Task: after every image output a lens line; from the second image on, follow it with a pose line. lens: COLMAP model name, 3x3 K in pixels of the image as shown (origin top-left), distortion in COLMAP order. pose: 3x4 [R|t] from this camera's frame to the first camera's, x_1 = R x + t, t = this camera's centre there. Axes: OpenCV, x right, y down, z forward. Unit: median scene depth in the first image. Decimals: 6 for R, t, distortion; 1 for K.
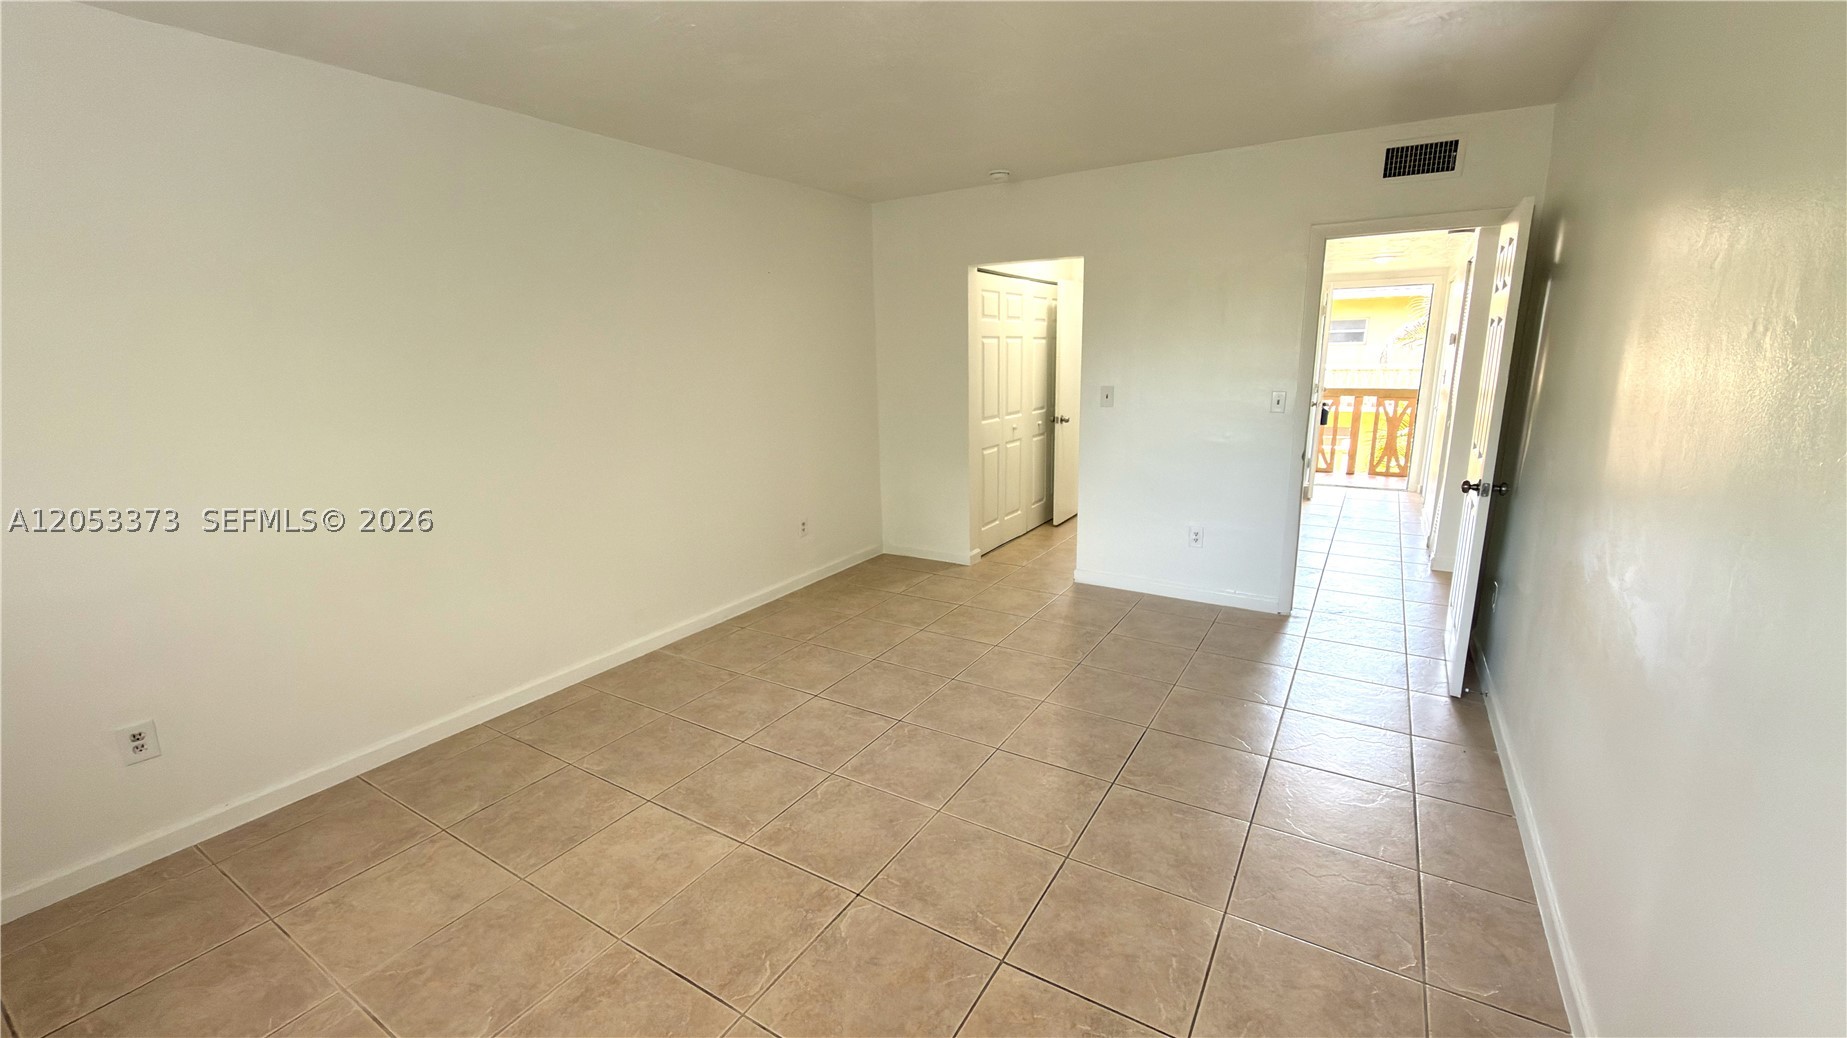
lens RADIAL K [[736.4, 0, 922.5], [0, 736.4, 518.2], [0, 0, 1]] dist [-0.002270, -0.000148]
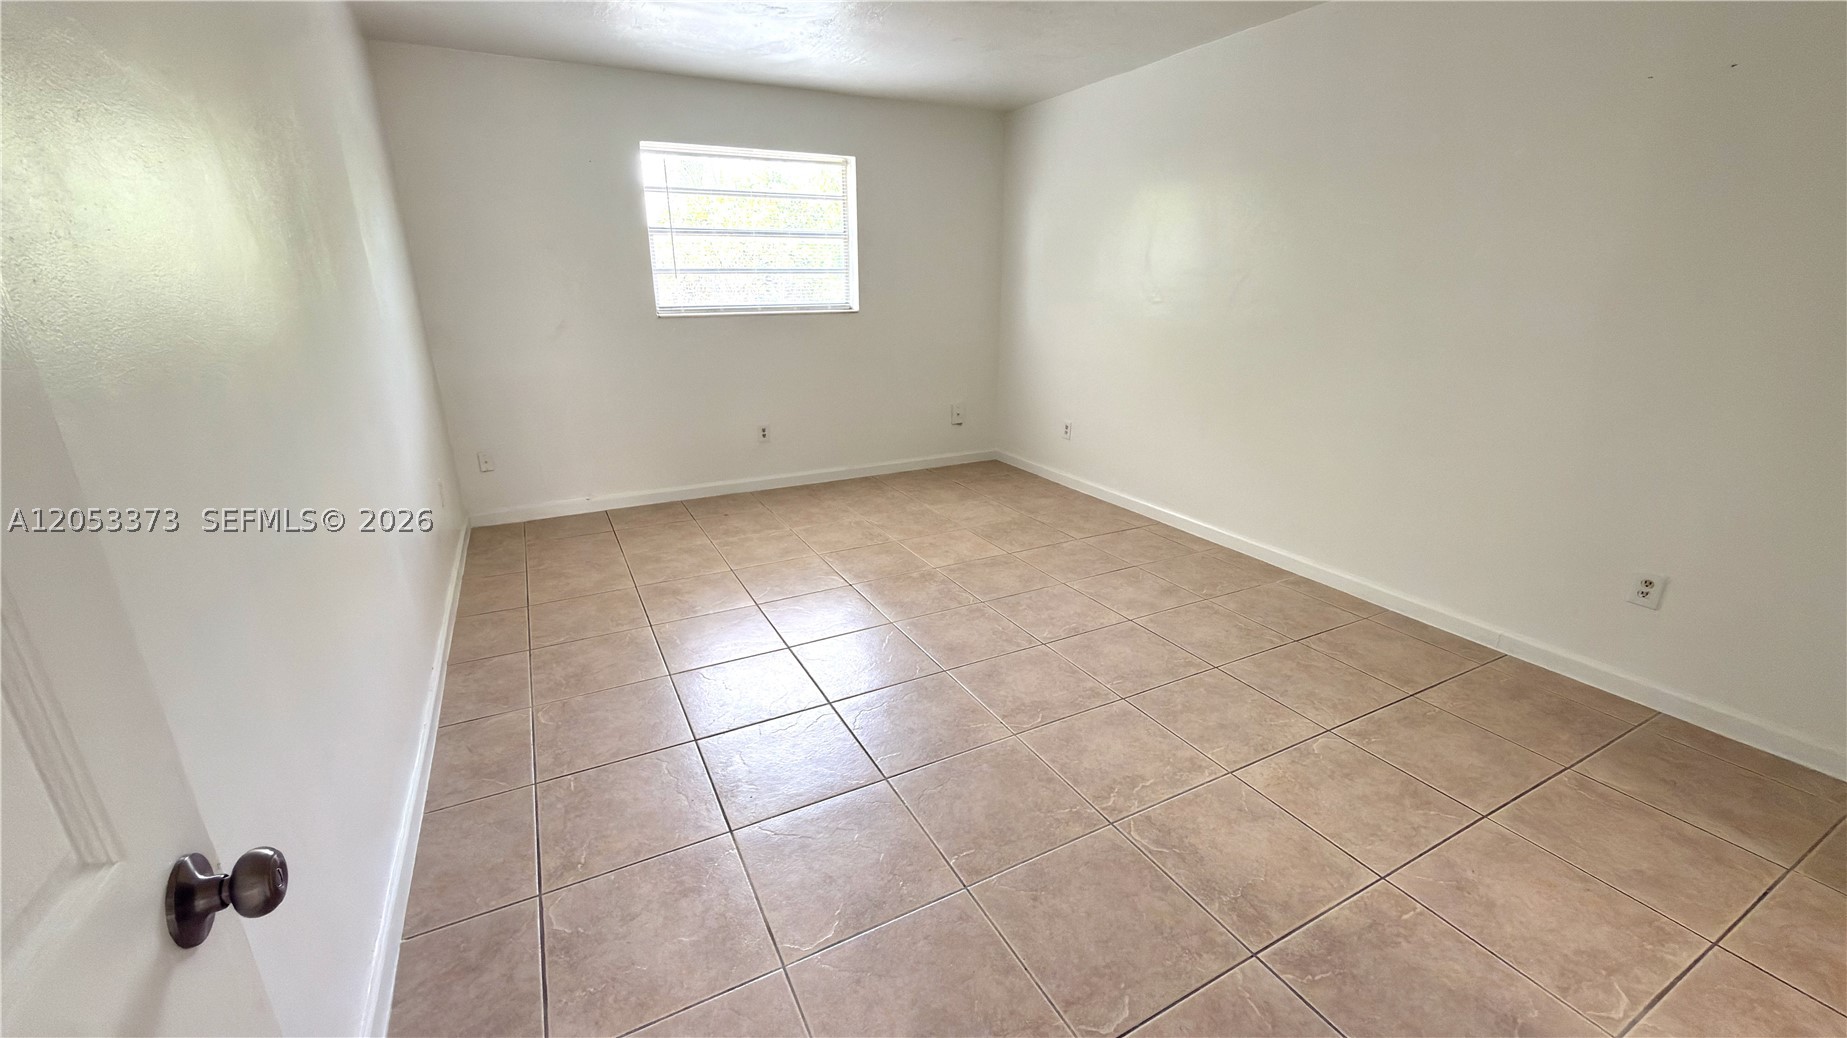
lens RADIAL K [[736.4, 0, 924.0], [0, 736.4, 521.3], [0, 0, 1]] dist [-0.002270, -0.000148]
pose [[-0.506950, 0.295857, -0.809611, 0.726820], [-0.177500, 0.883290, 0.433926, -0.238841], [0.843502, 0.363685, -0.395269, 1.107771]]
